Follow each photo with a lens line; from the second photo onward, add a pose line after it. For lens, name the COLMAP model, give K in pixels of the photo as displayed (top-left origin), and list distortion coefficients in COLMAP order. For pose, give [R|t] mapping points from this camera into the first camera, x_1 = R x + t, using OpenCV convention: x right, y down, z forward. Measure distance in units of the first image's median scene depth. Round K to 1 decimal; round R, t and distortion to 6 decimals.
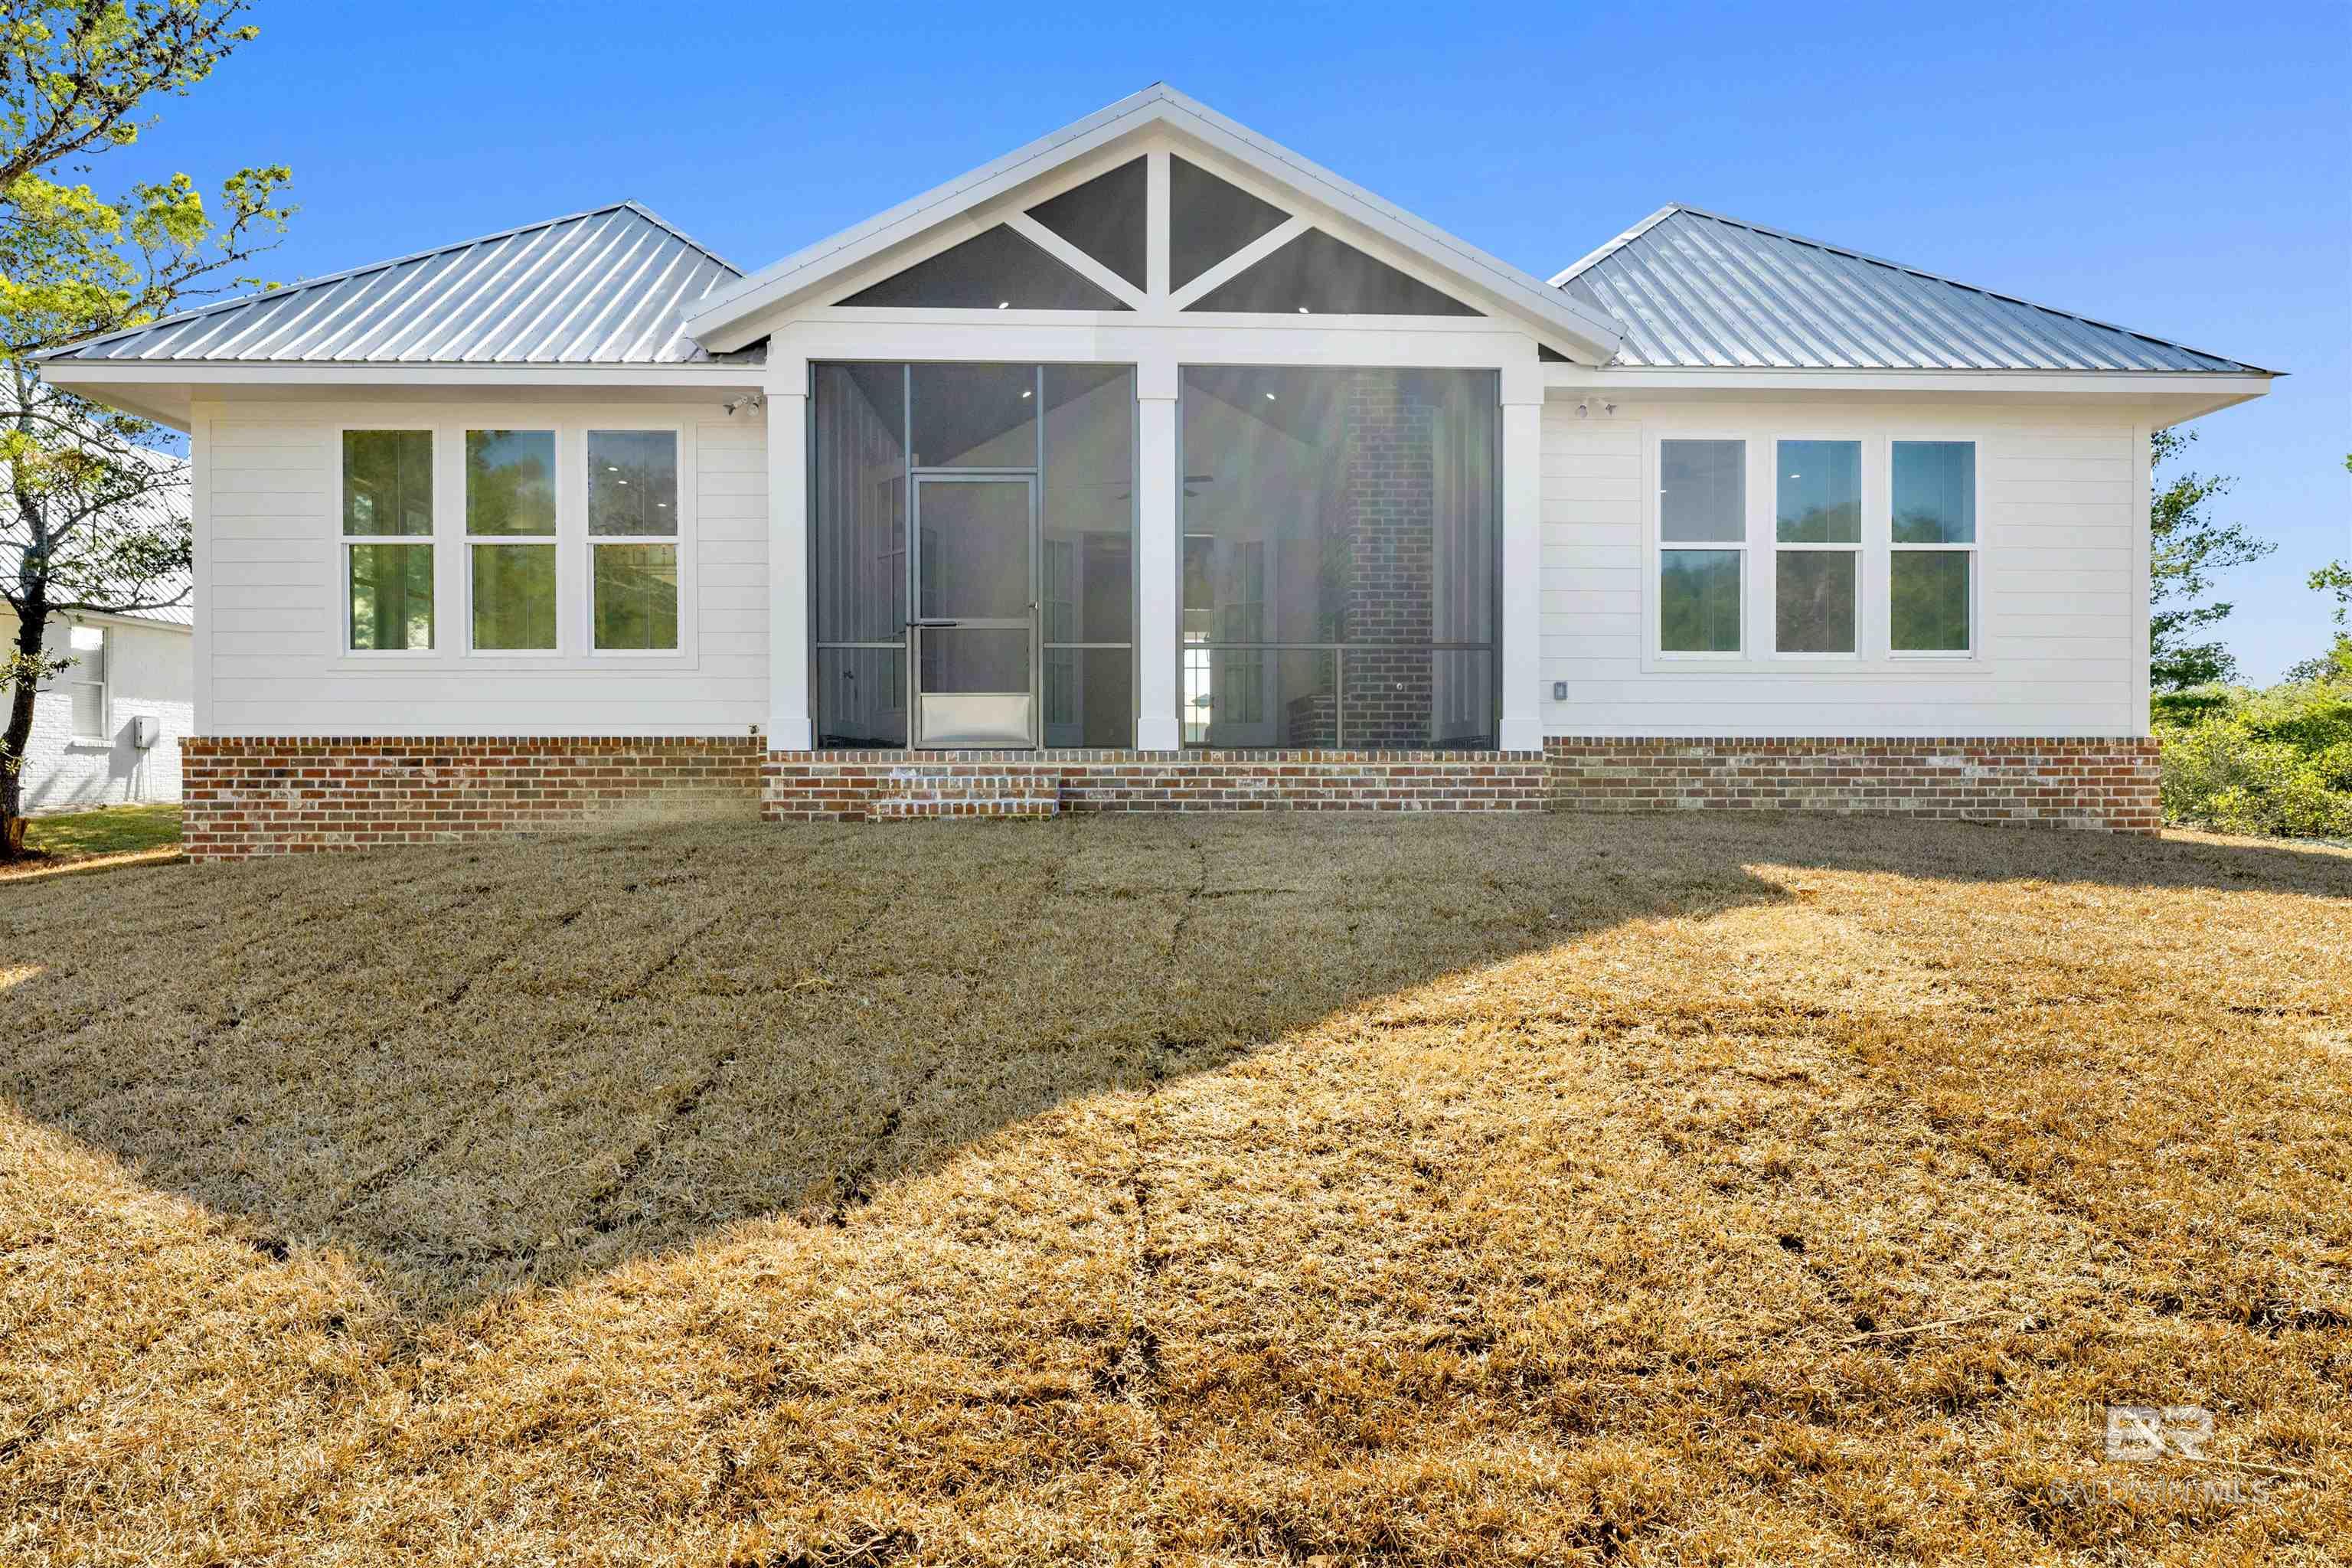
lens RADIAL K [[1239.5, 0, 1175.8], [0, 1239.5, 777.9], [0, 0, 1]] dist [0.004932, 0.000240]
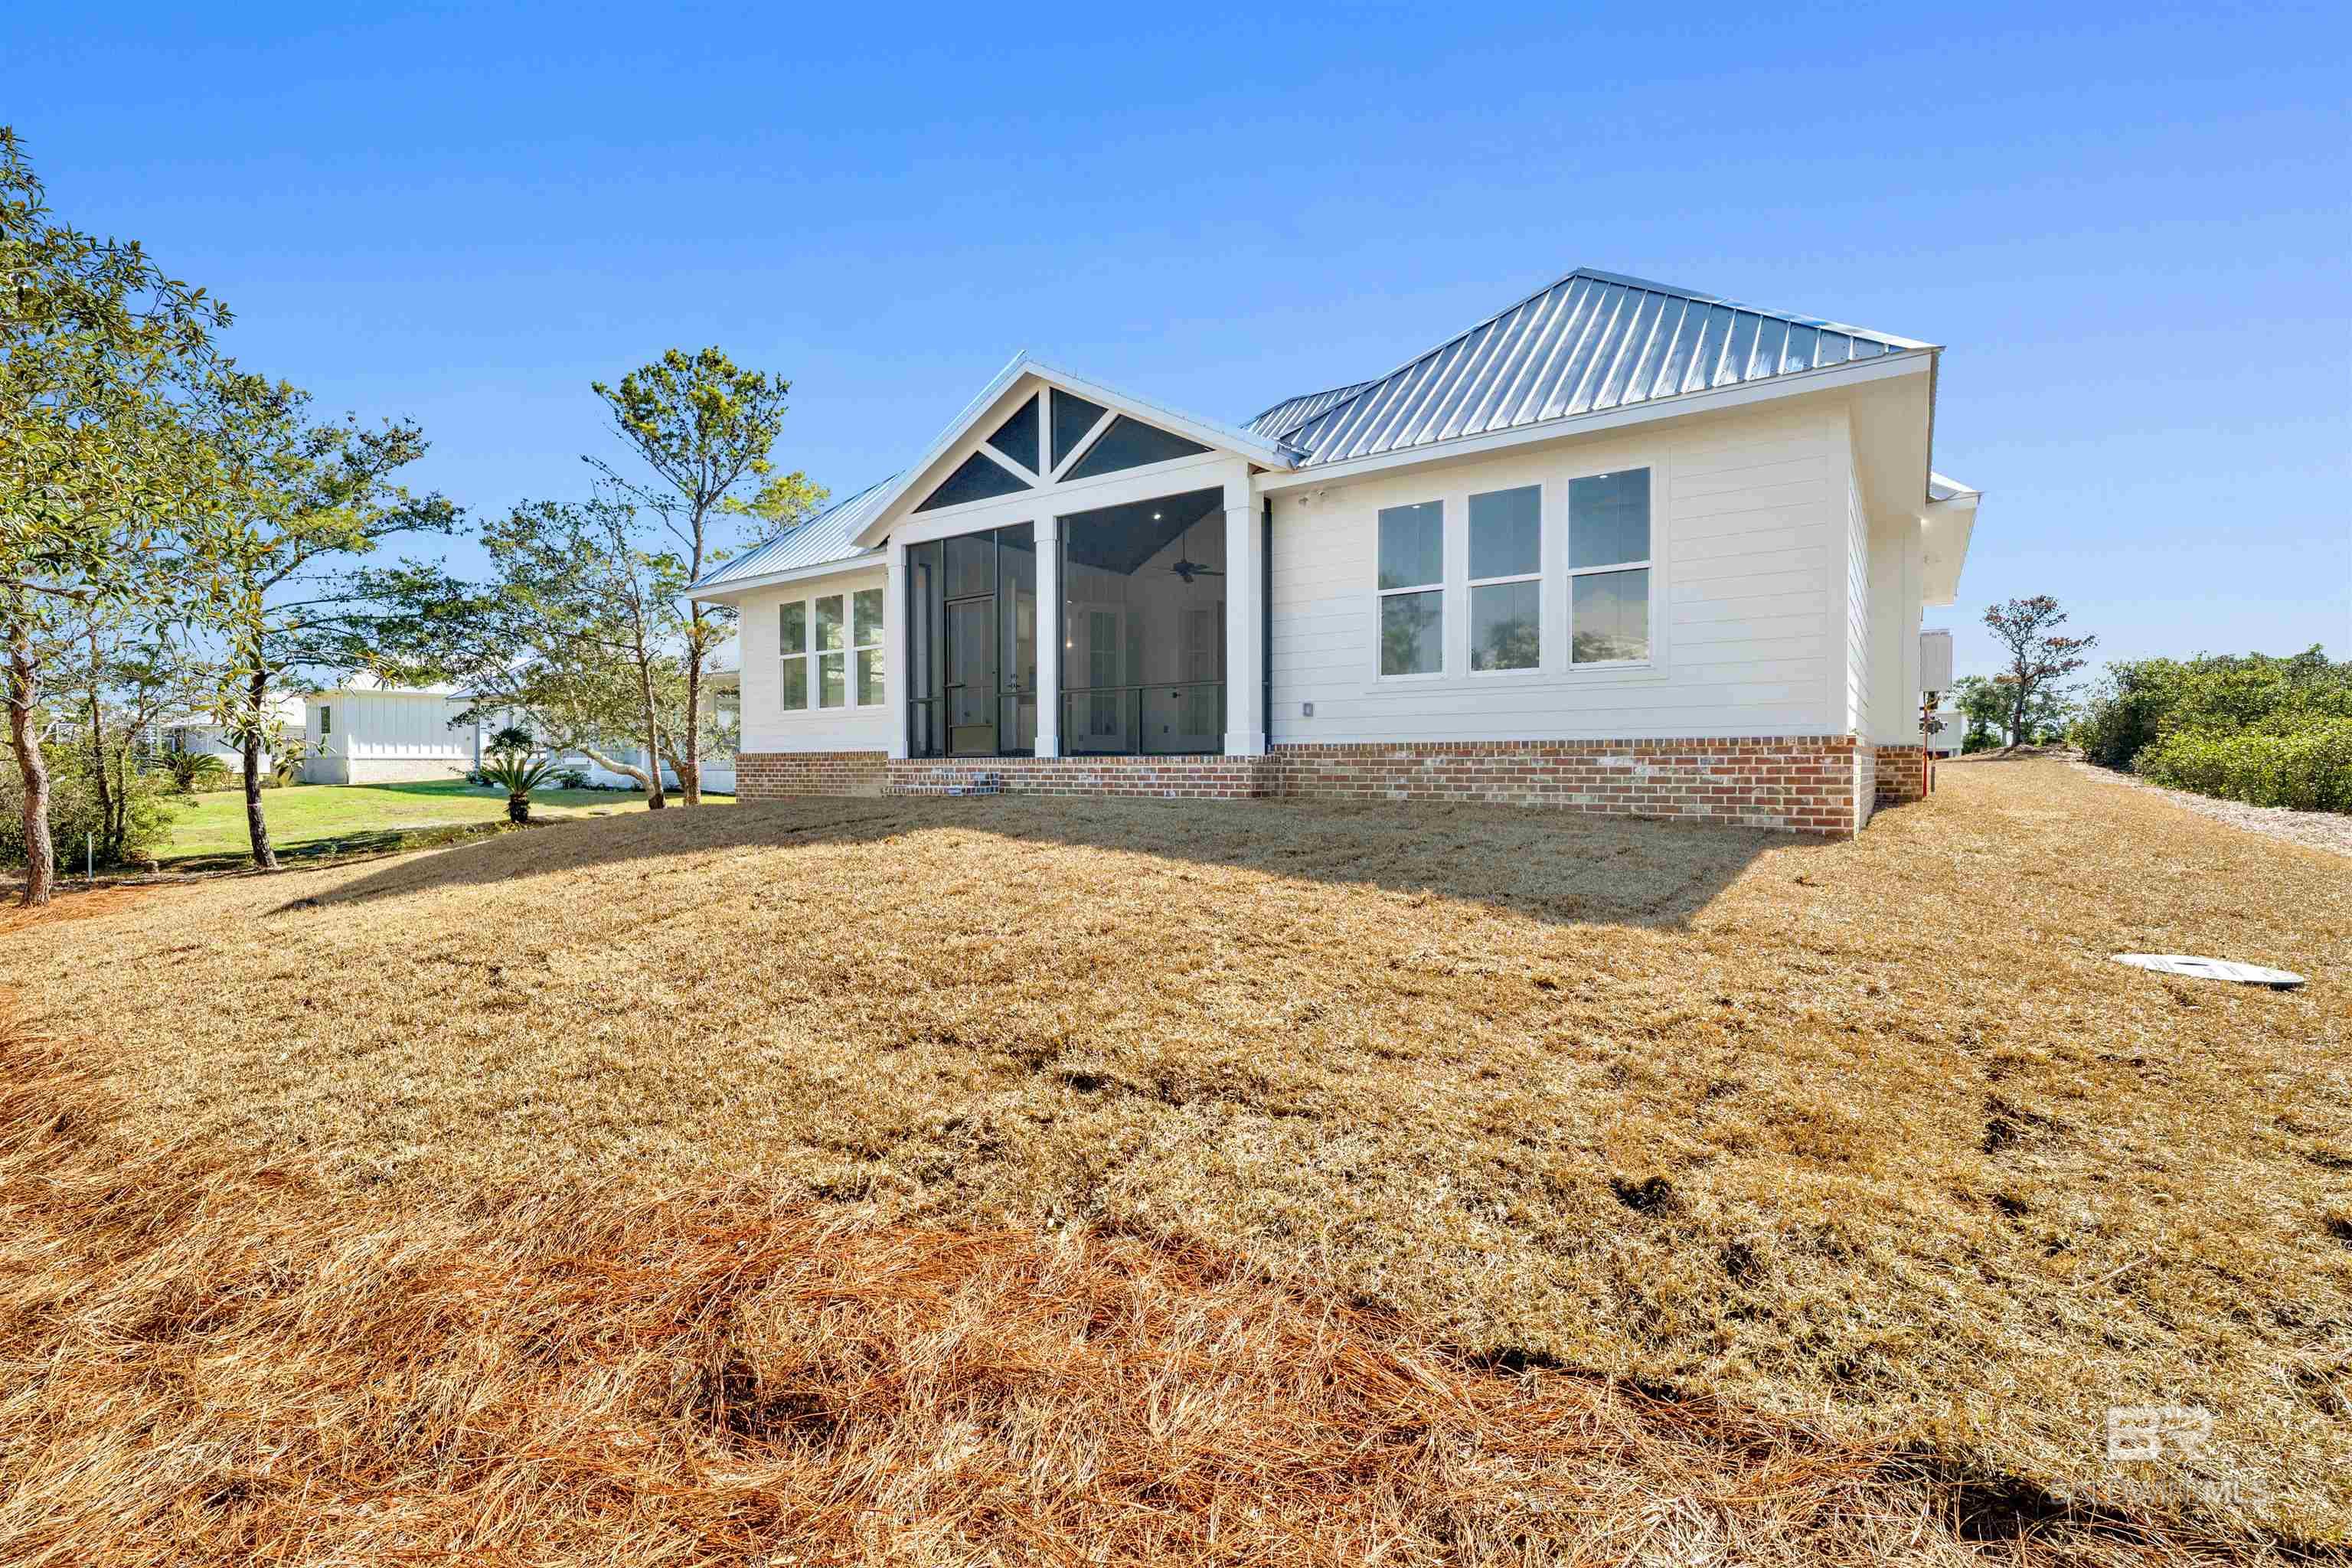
lens RADIAL K [[1045.1, 0, 1169.0], [0, 1045.1, 784.3], [0, 0, 1]] dist [-0.001966, 0.000087]
pose [[0.788408, 0.008919, -0.615088, 0.881387], [-0.002276, 0.999930, 0.011582, -0.002470], [0.615149, -0.007731, 0.788373, 0.019511]]
